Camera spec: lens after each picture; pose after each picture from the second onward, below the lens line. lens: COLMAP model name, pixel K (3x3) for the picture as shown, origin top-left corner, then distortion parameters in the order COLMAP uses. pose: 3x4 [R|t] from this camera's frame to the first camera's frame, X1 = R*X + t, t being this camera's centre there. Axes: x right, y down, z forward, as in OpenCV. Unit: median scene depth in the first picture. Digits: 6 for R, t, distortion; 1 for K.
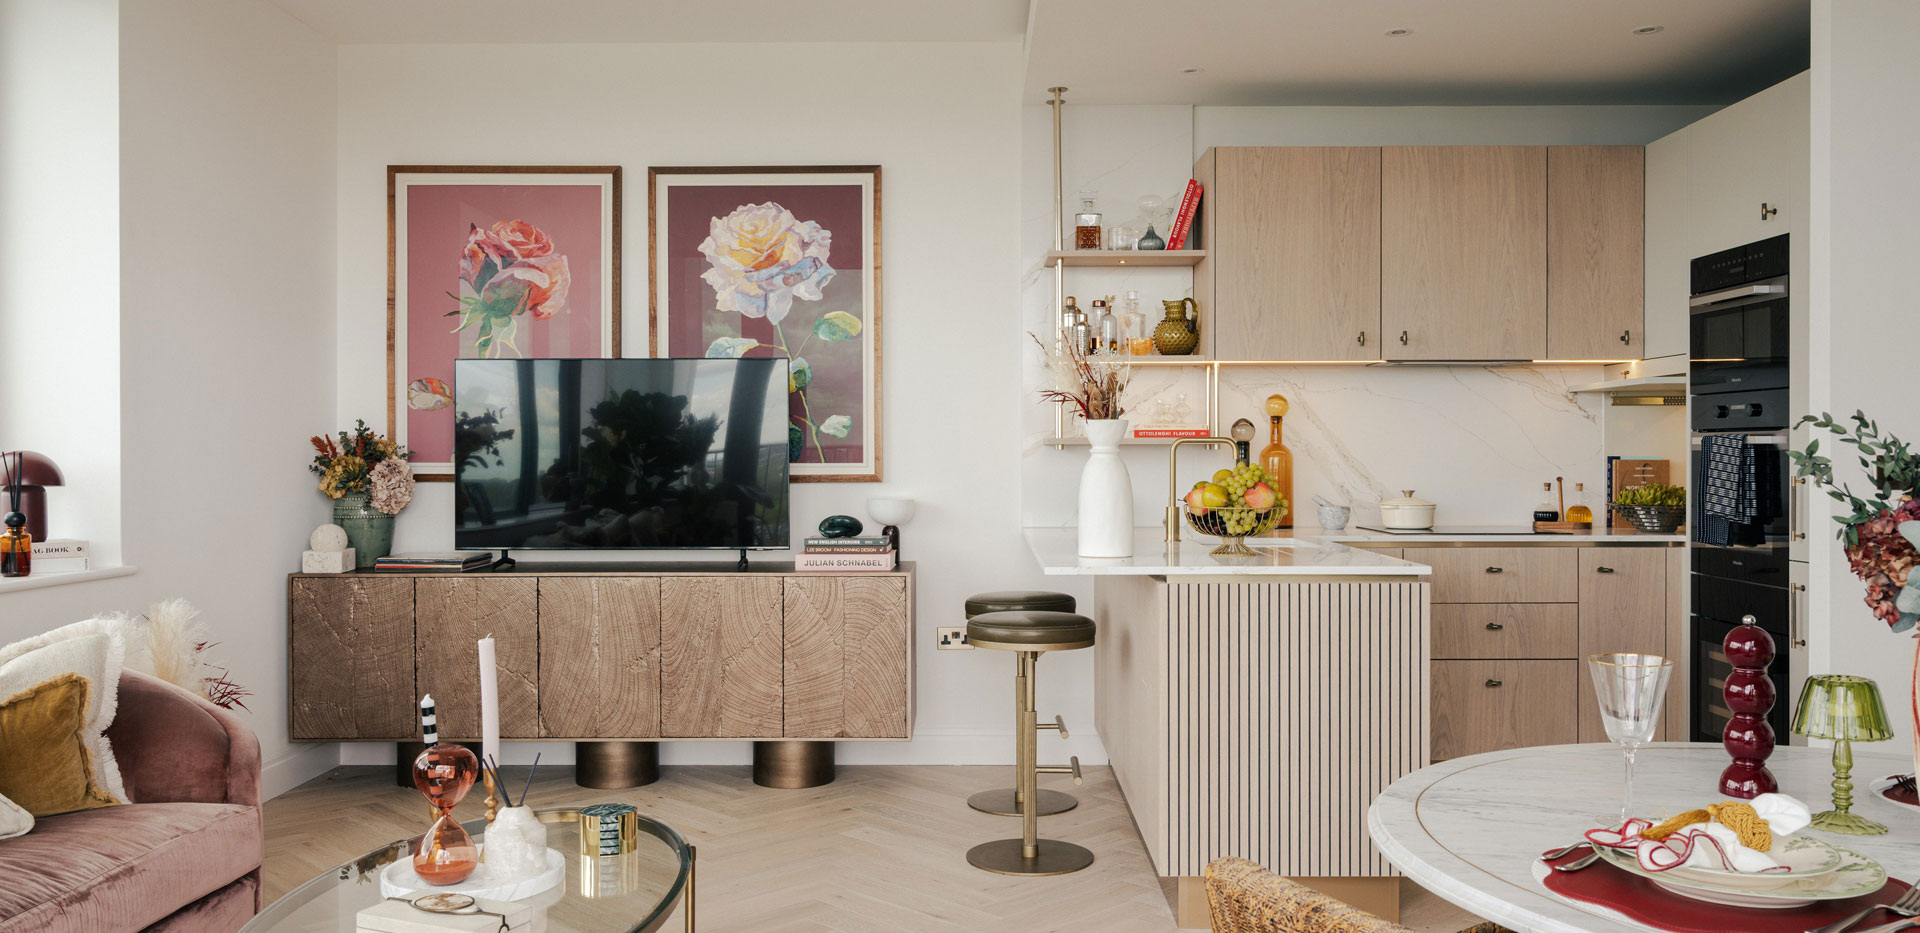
lens RADIAL K [[1404.0, 0, 966.7], [0, 1404.0, 463.8], [0, 0, 1]] dist [0.017896, -0.027788]
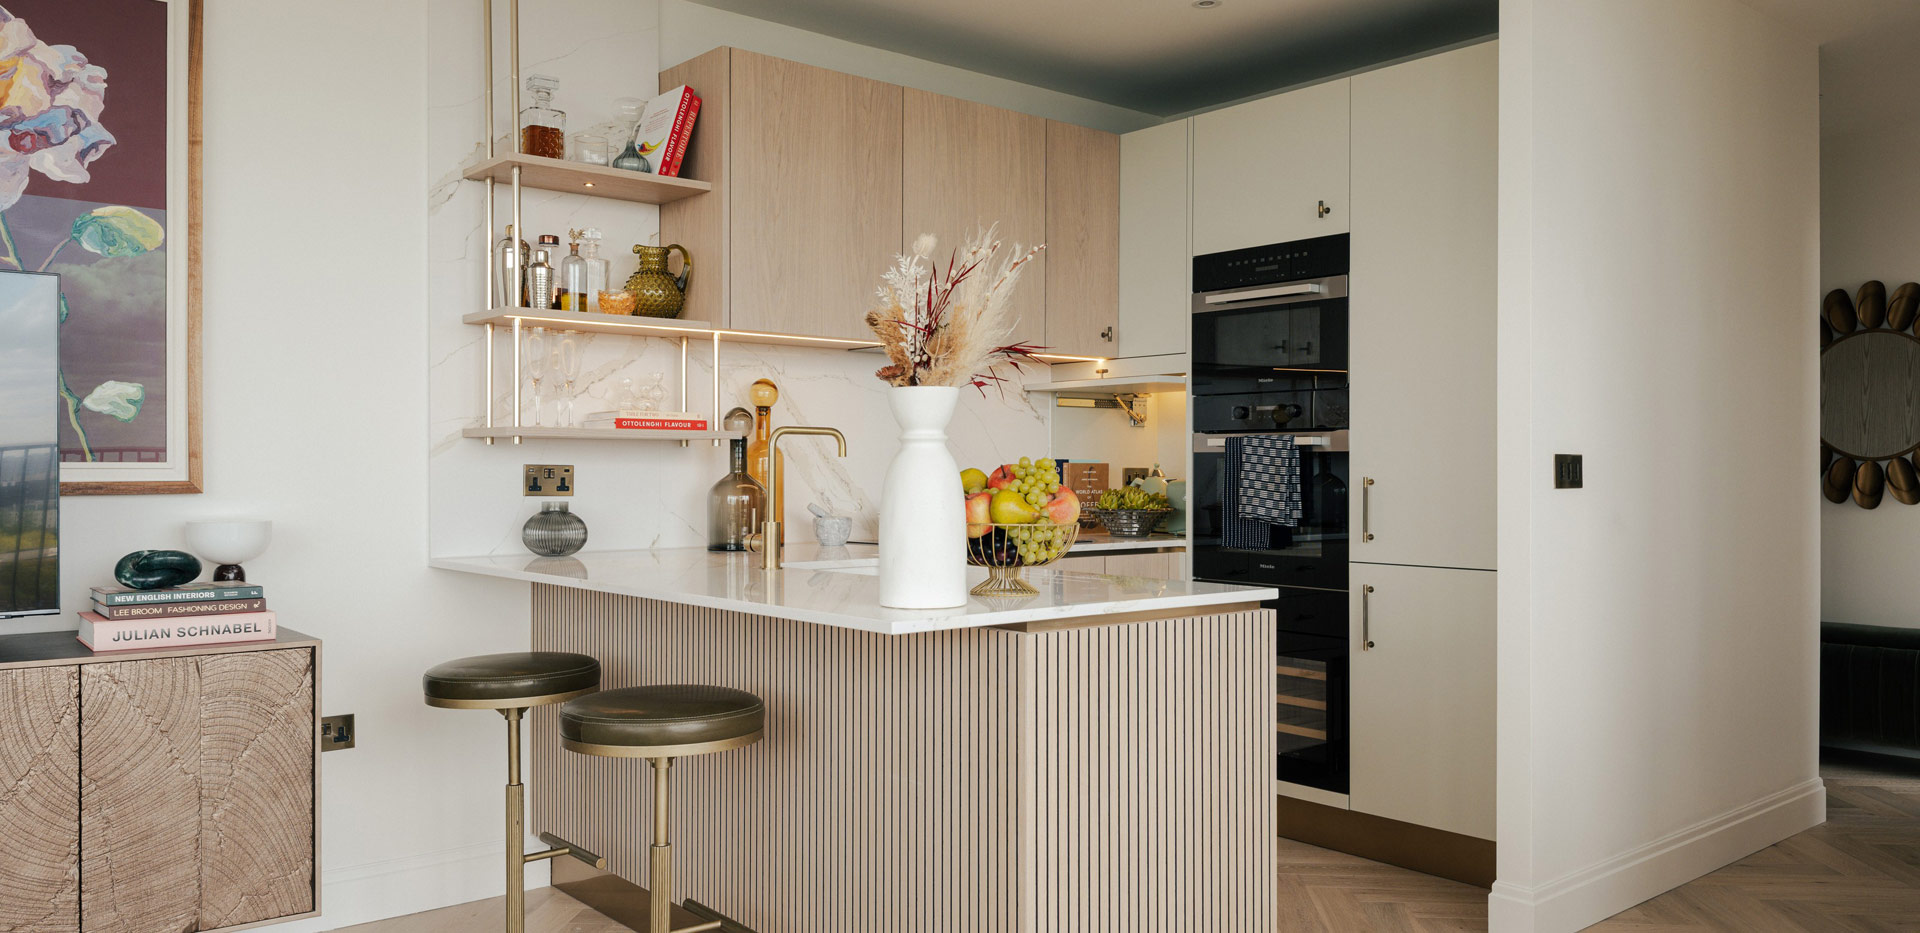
lens RADIAL K [[1404.0, 0, 947.8], [0, 1404.0, 469.2], [0, 0, 1]] dist [0.017896, -0.027788]
pose [[0.764547, 0.002236, 0.644564, -0.217445], [0.001230, 0.999987, -0.004928, 0.006039], [-0.644567, 0.004561, 0.764534, 0.337040]]
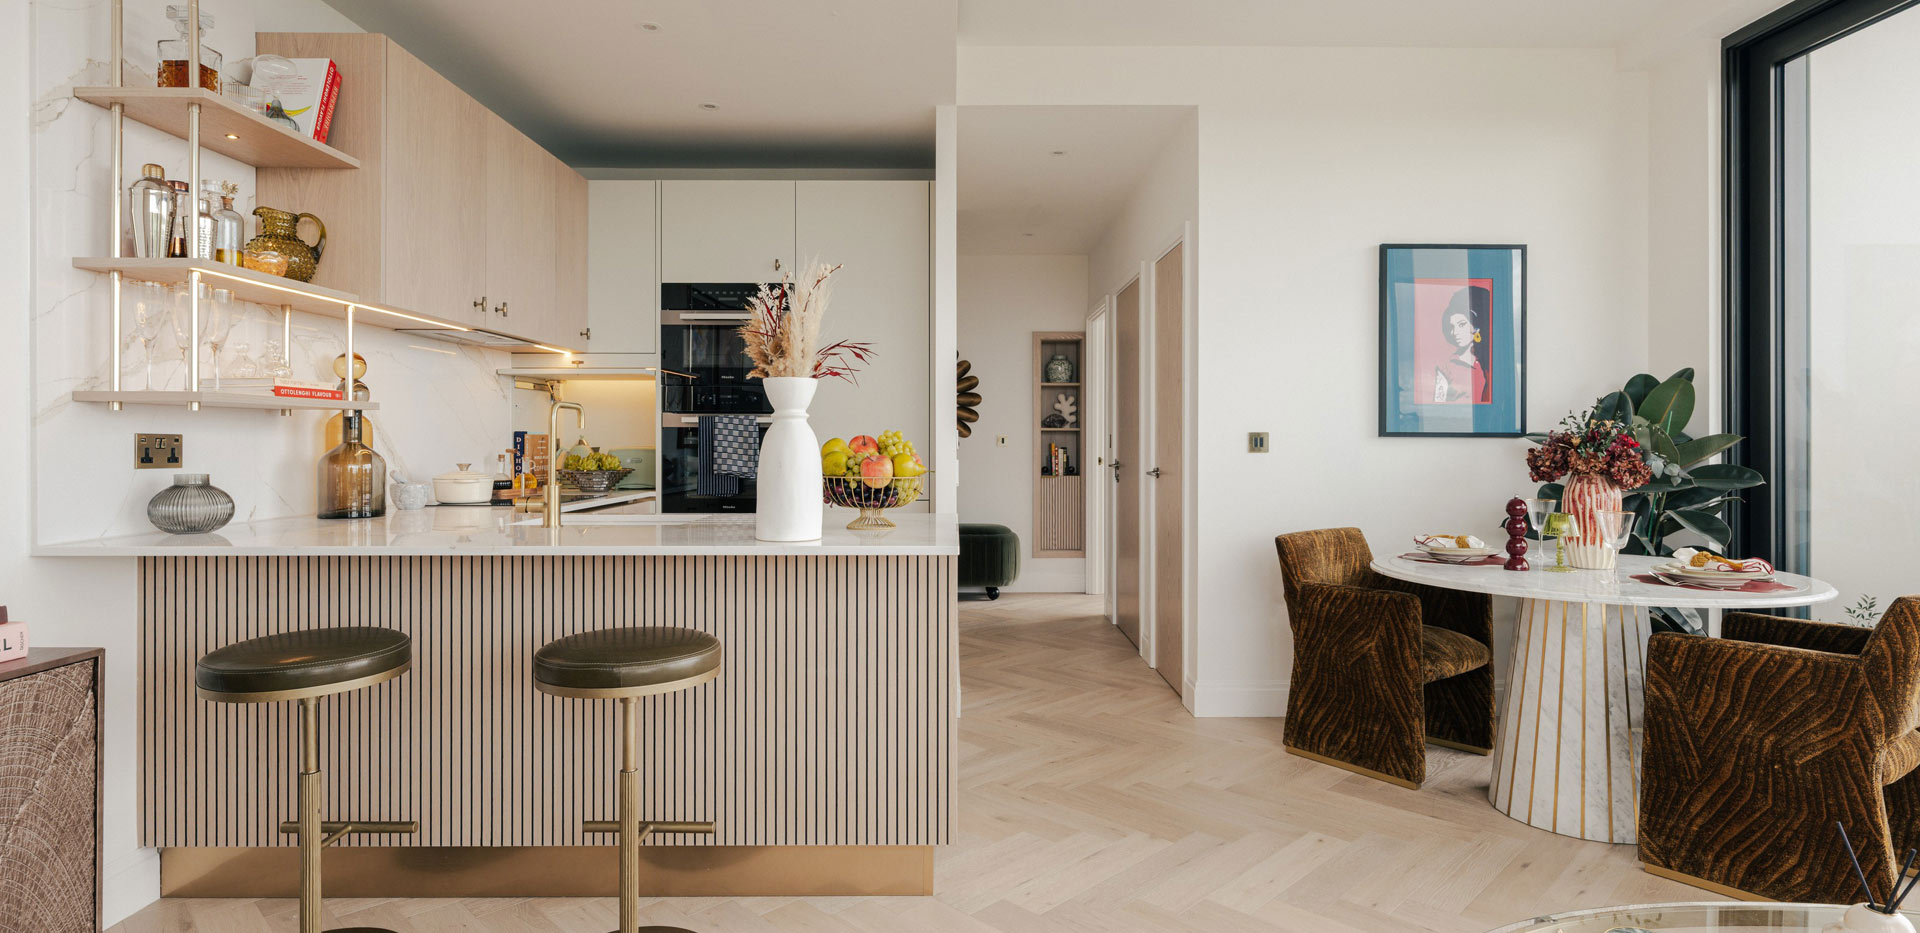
lens RADIAL K [[982.8, 0, 966.9], [0, 982.8, 440.7], [0, 0, 1]] dist [-0.019191, 0.001688]
pose [[-0.017516, 0.001073, 0.999846, -0.371912], [0.003445, 0.999994, -0.001013, 0.004938], [-0.999841, 0.003427, -0.017520, 0.666875]]
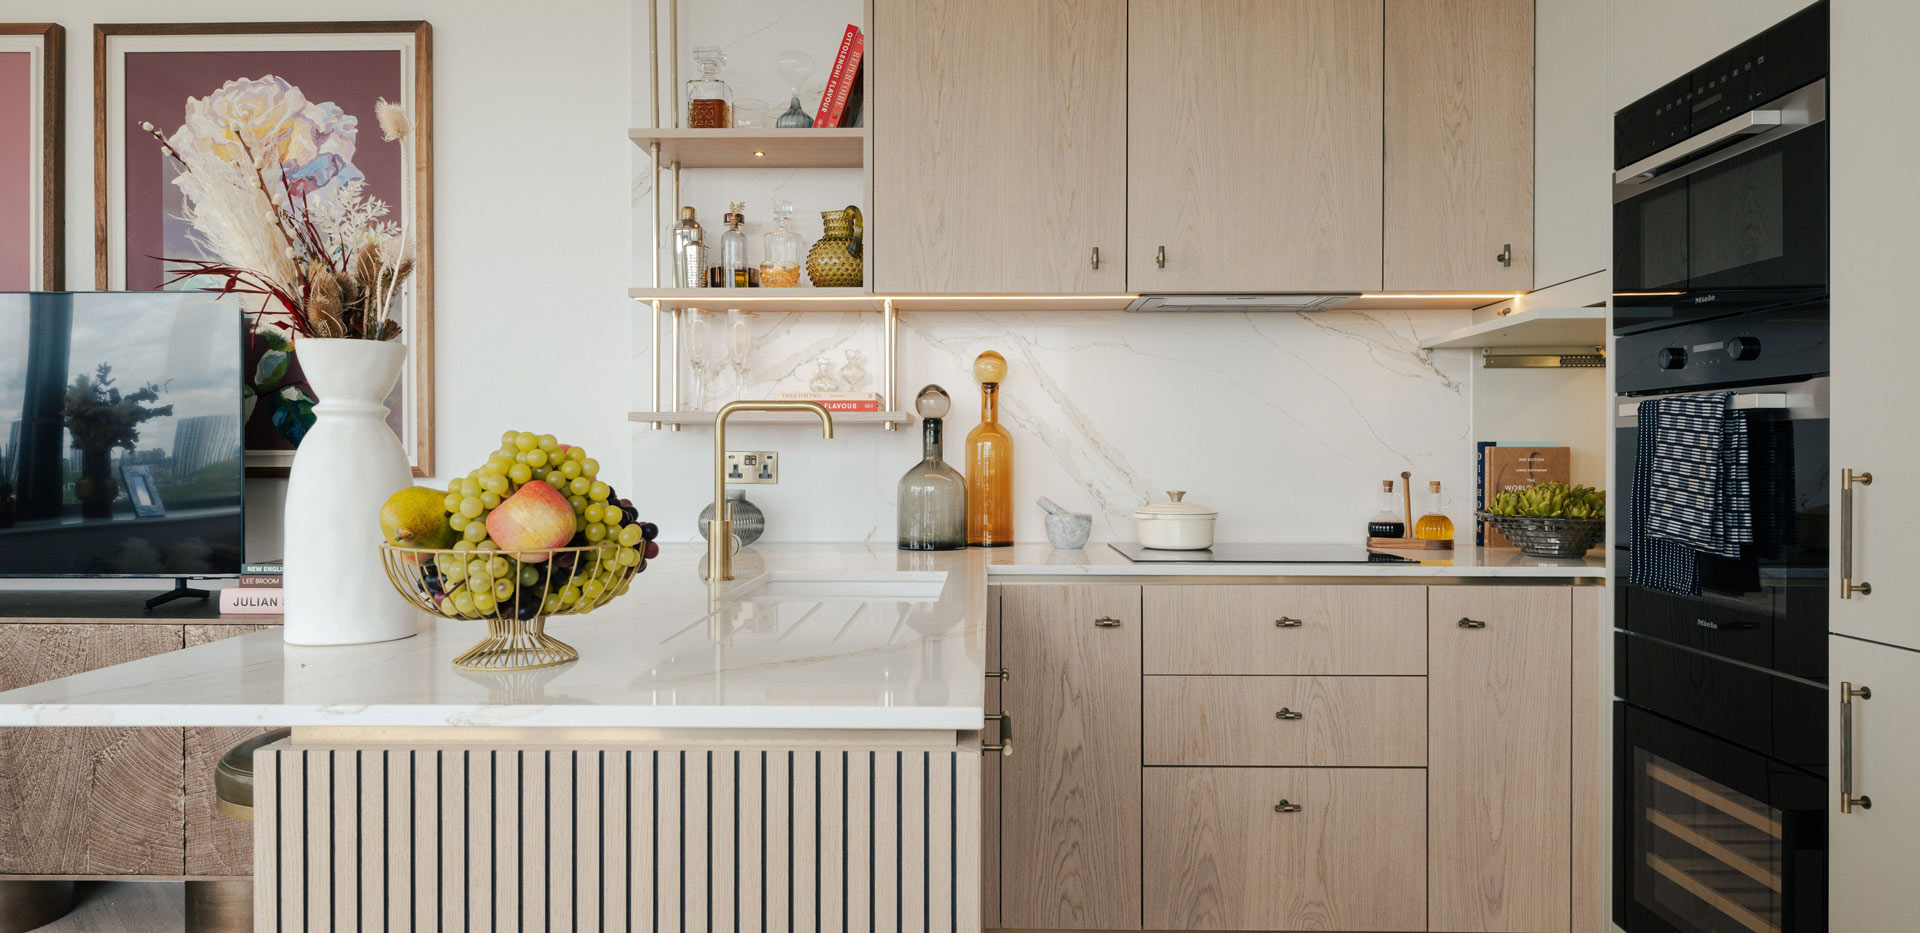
lens RADIAL K [[1138.6, 0, 944.0], [0, 1138.6, 460.8], [0, 0, 1]] dist [0.015359, -0.009463]
pose [[0.999880, 0.001972, -0.015391, 0.213274], [-0.002008, 0.999995, -0.002345, 0.005888], [0.015386, 0.002376, 0.999879, 0.459934]]
